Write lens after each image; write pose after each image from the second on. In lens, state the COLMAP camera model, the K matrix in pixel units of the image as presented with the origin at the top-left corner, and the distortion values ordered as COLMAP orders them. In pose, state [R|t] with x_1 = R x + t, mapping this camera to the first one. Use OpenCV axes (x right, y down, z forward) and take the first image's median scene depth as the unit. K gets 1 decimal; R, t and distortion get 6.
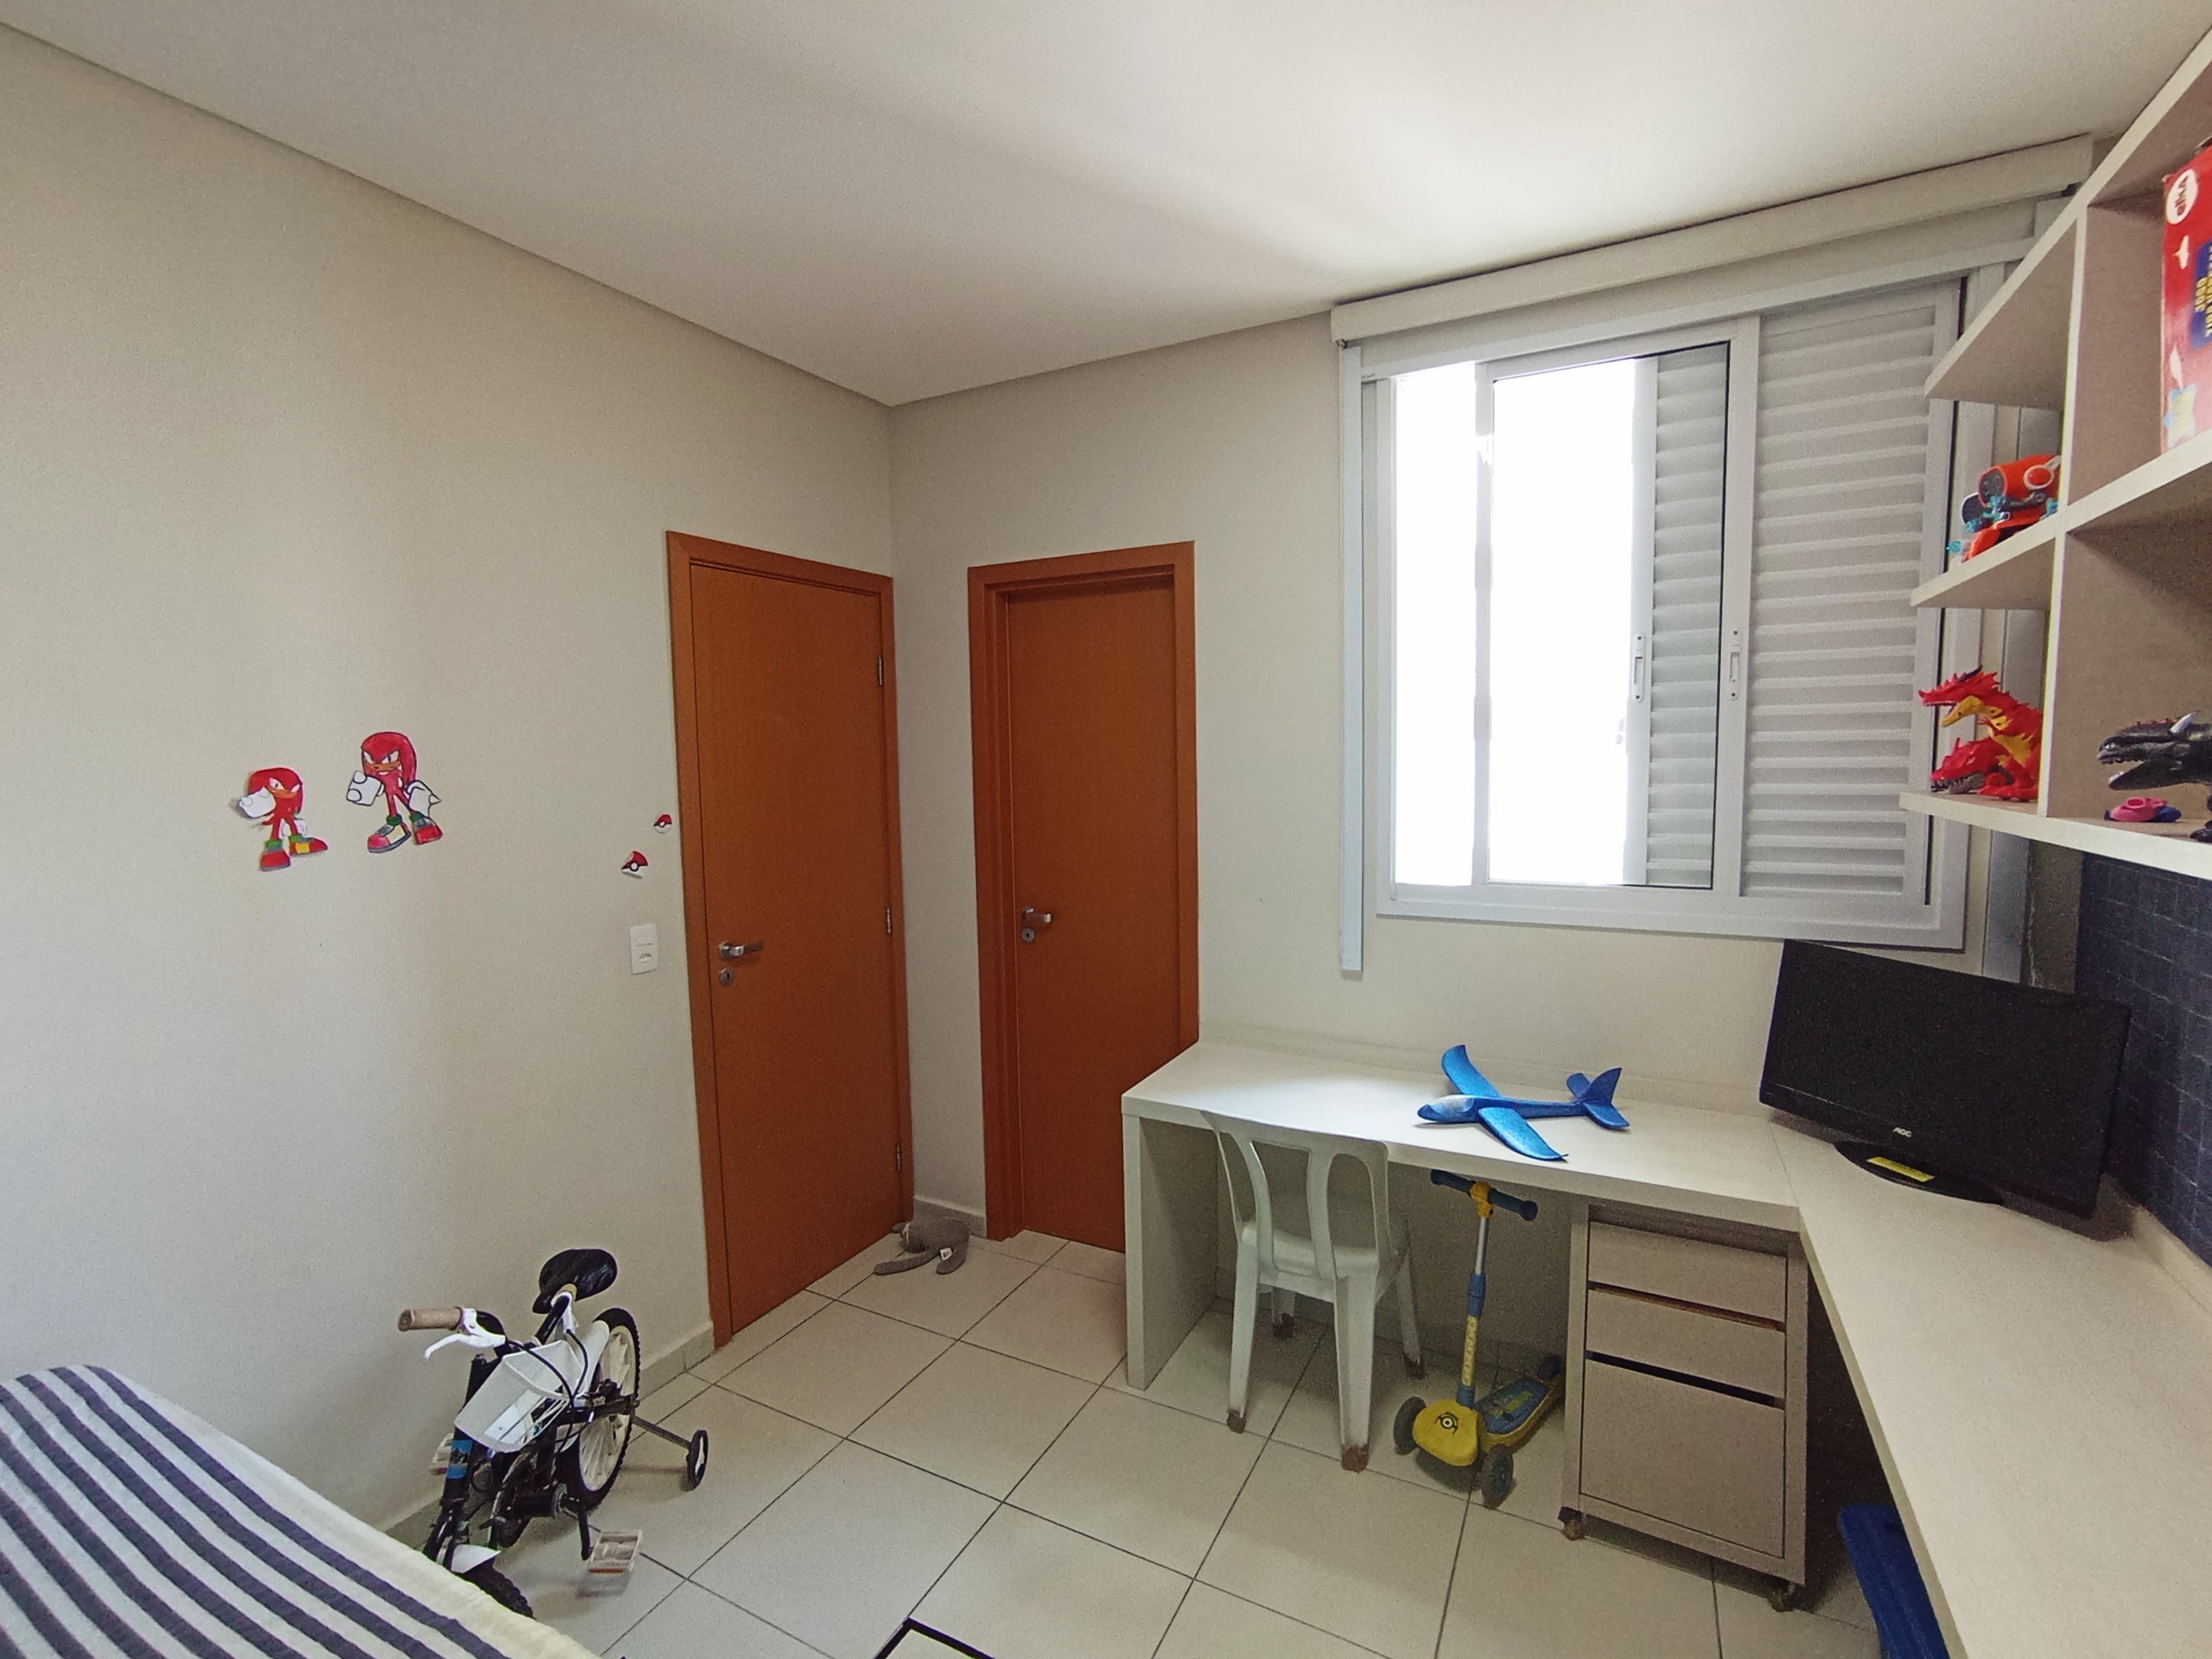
lens RADIAL K [[1007.9, 0, 1106.0], [0, 1007.9, 829.5], [0, 0, 1]] dist [-0.059152, 0.044585]
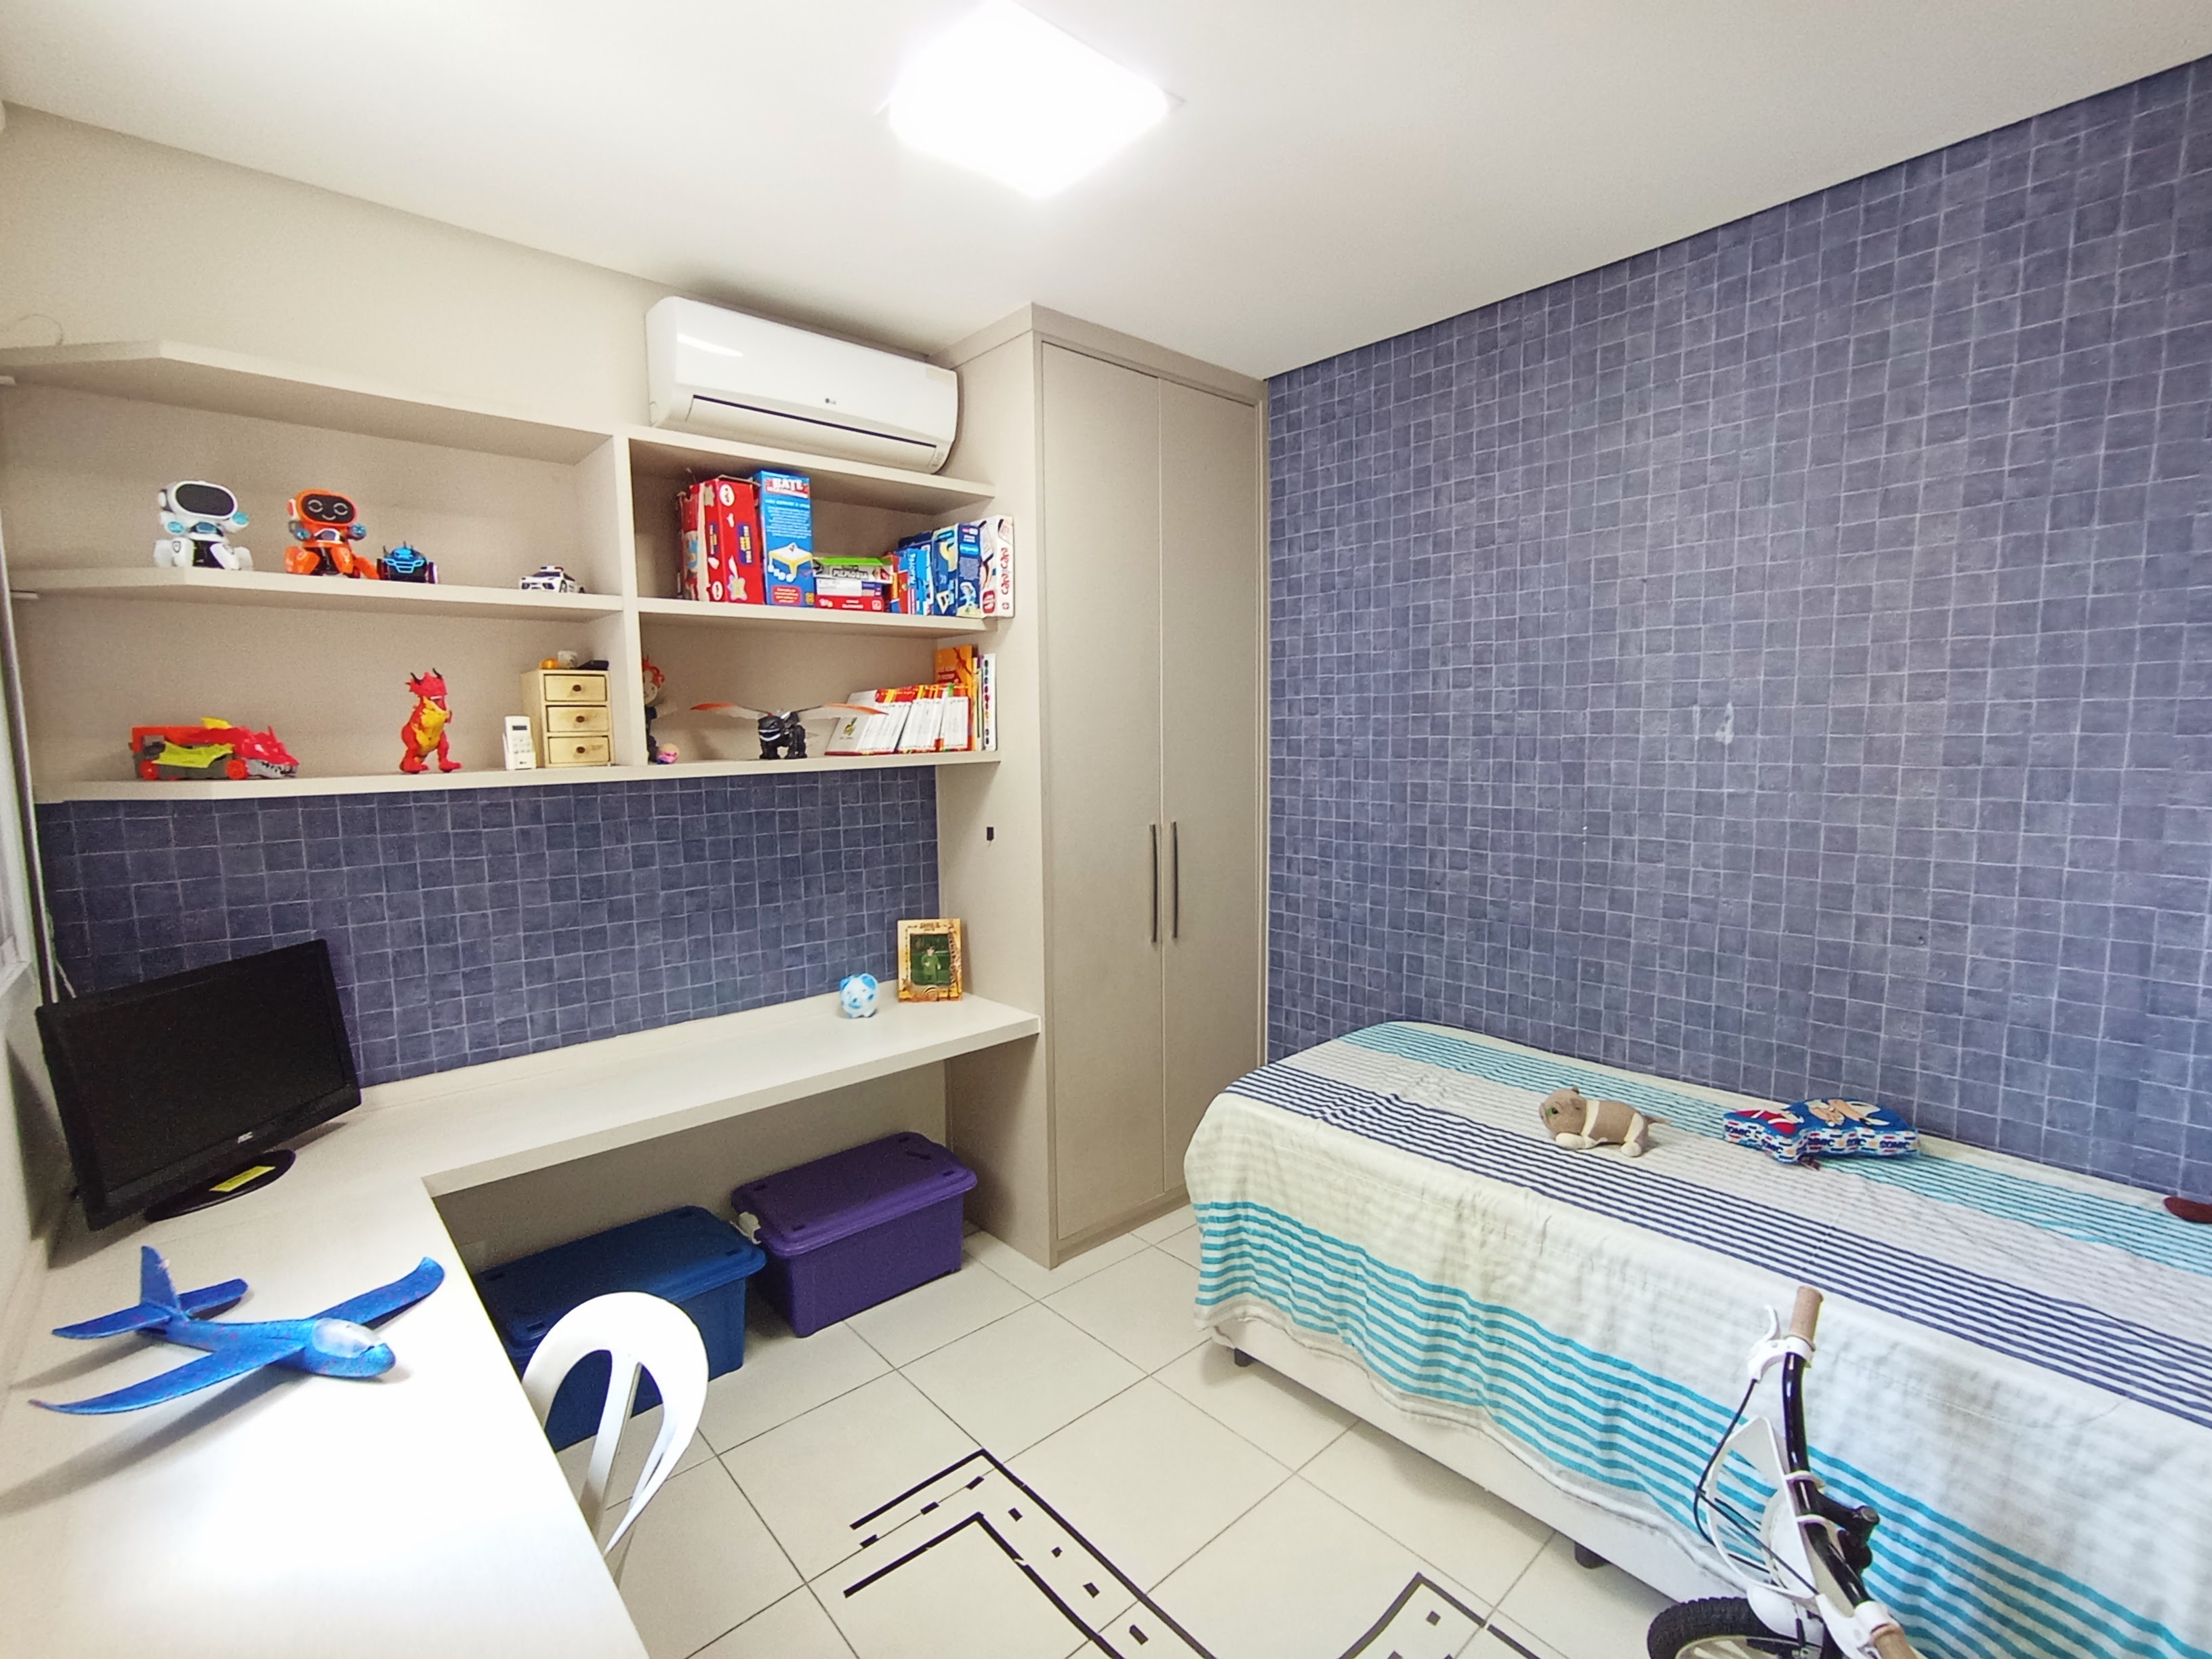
lens RADIAL K [[1007.9, 0, 1106.0], [0, 1007.9, 829.5], [0, 0, 1]] dist [-0.059152, 0.044585]
pose [[-0.934000, -0.004488, 0.357245, -0.281596], [0.061797, 0.982820, 0.173913, -0.091993], [-0.351888, 0.184511, -0.917677, 1.354168]]
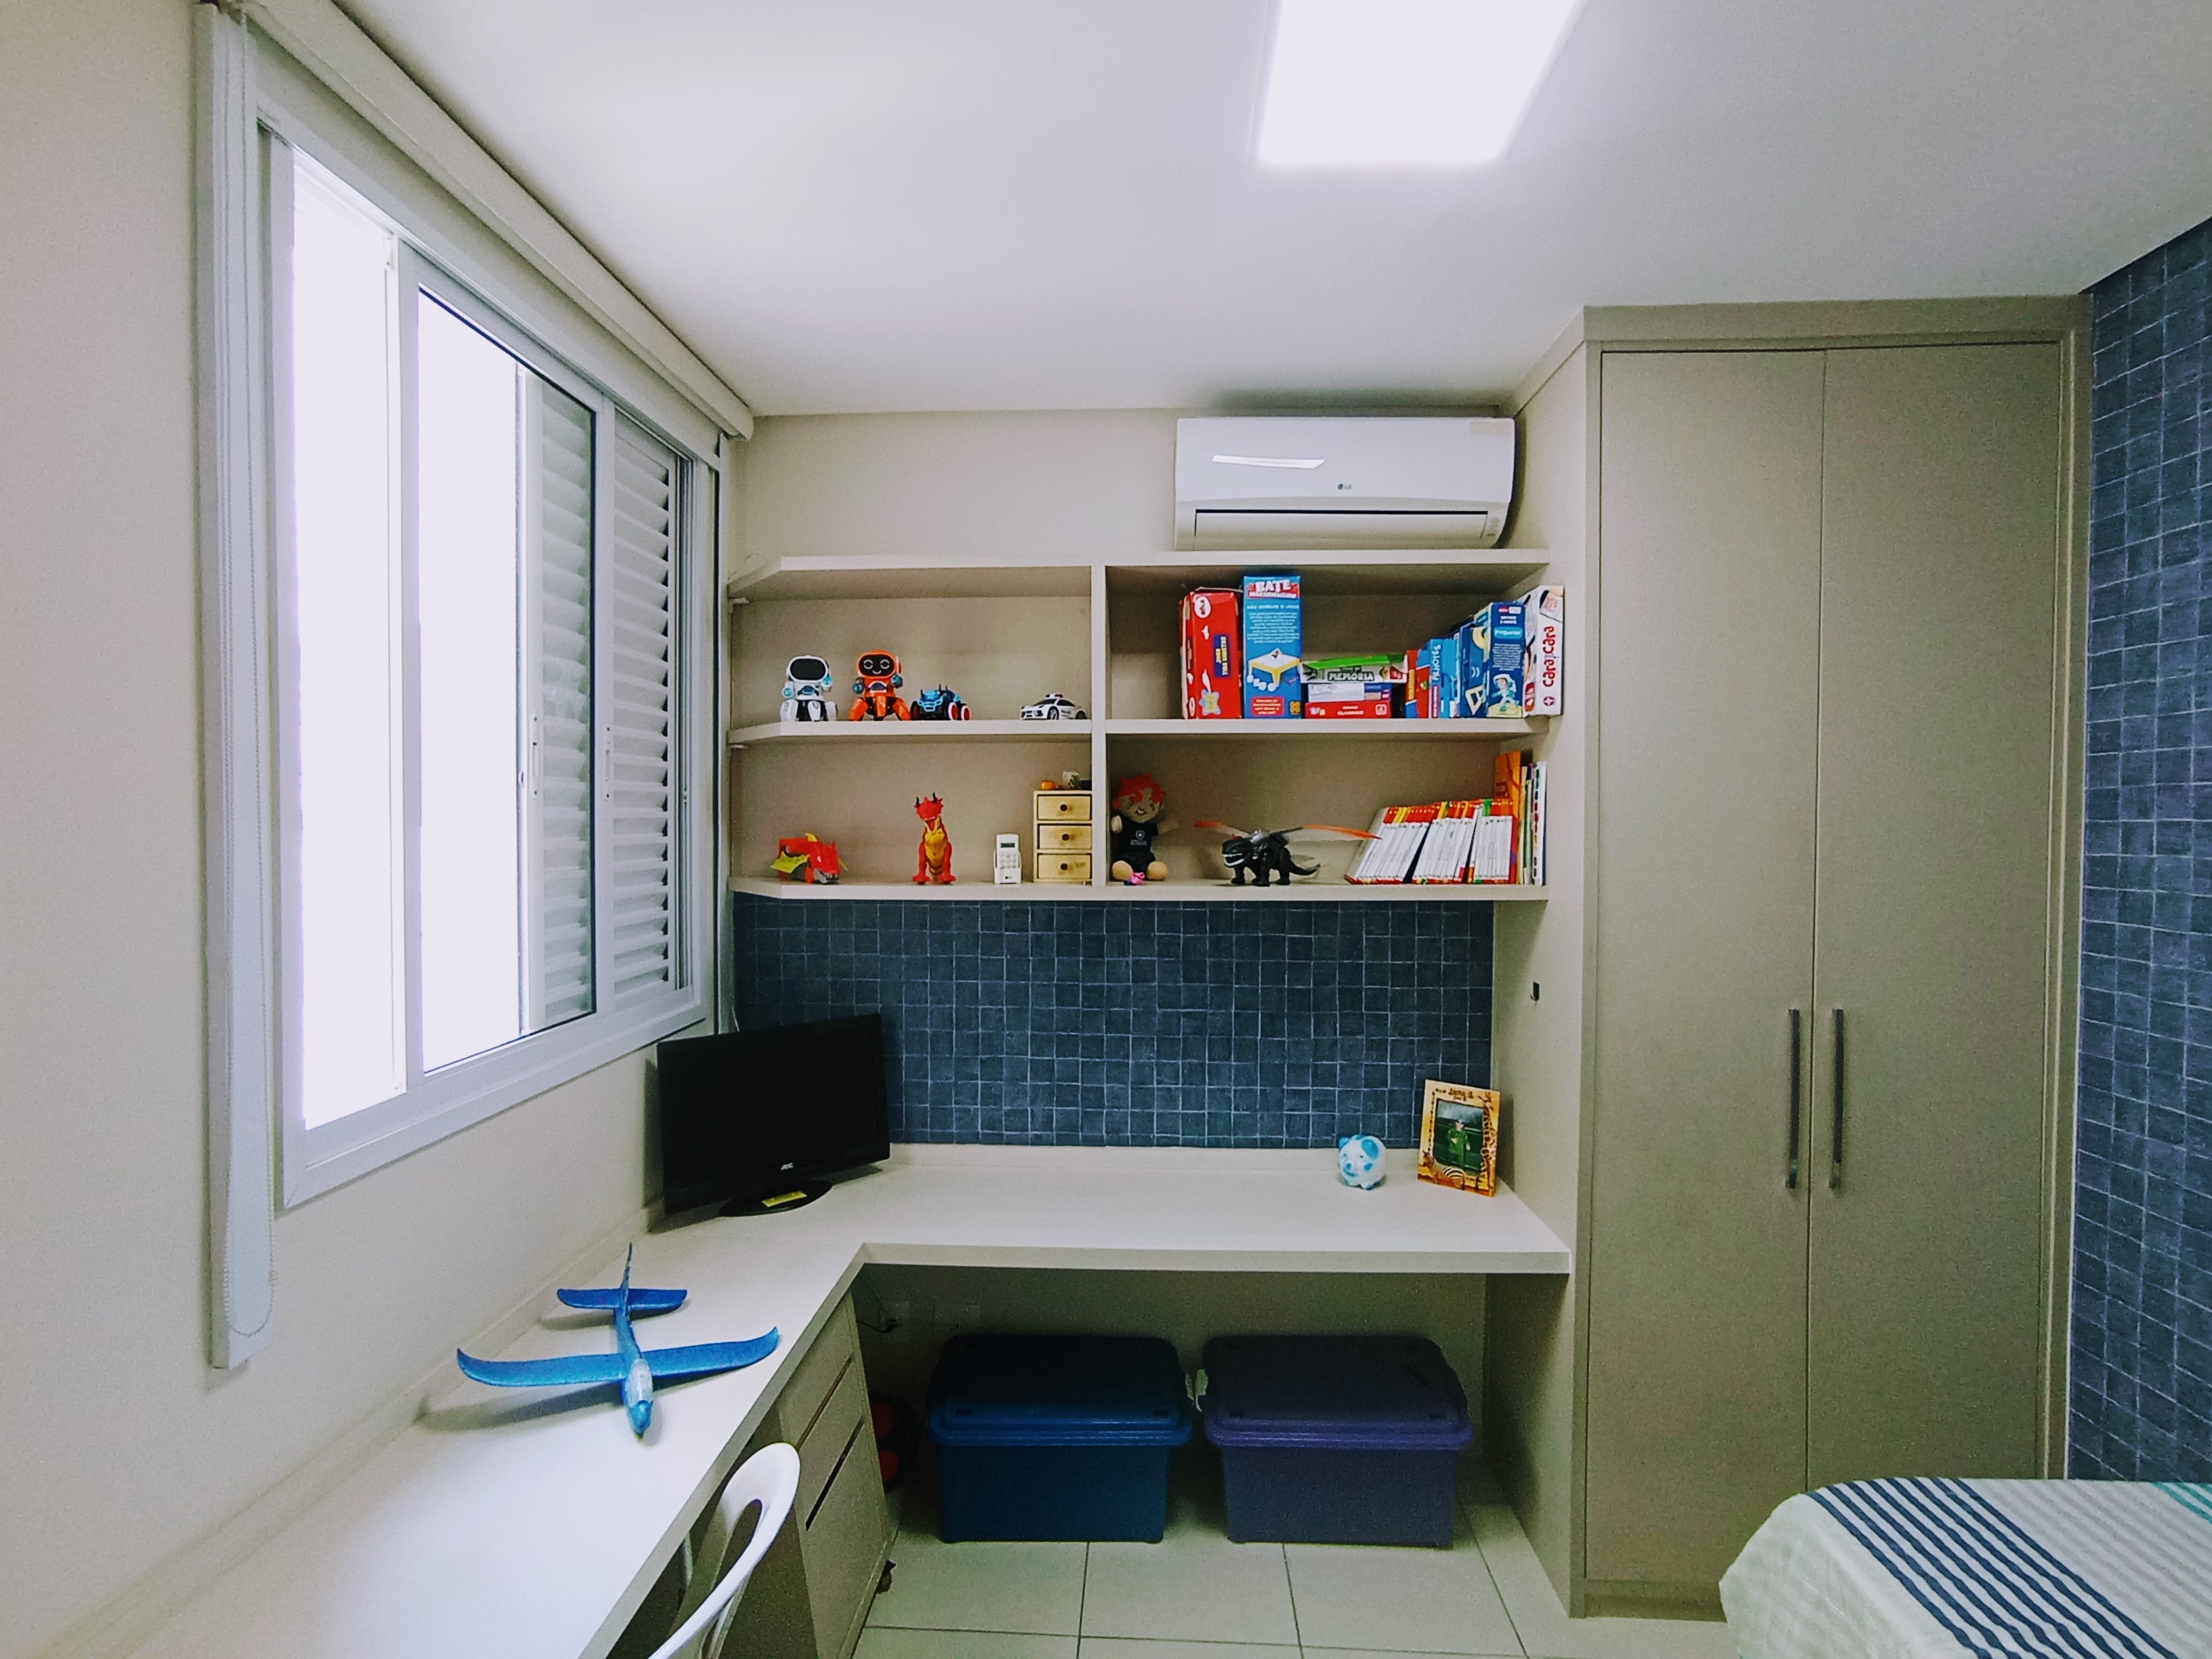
lens RADIAL K [[1007.9, 0, 1106.0], [0, 1007.9, 829.5], [0, 0, 1]] dist [-0.059152, 0.044585]
pose [[-0.417919, 0.001527, 0.908483, -0.408489], [0.082335, 0.995947, 0.036202, -0.102944], [-0.904746, 0.089929, -0.416351, 0.990883]]
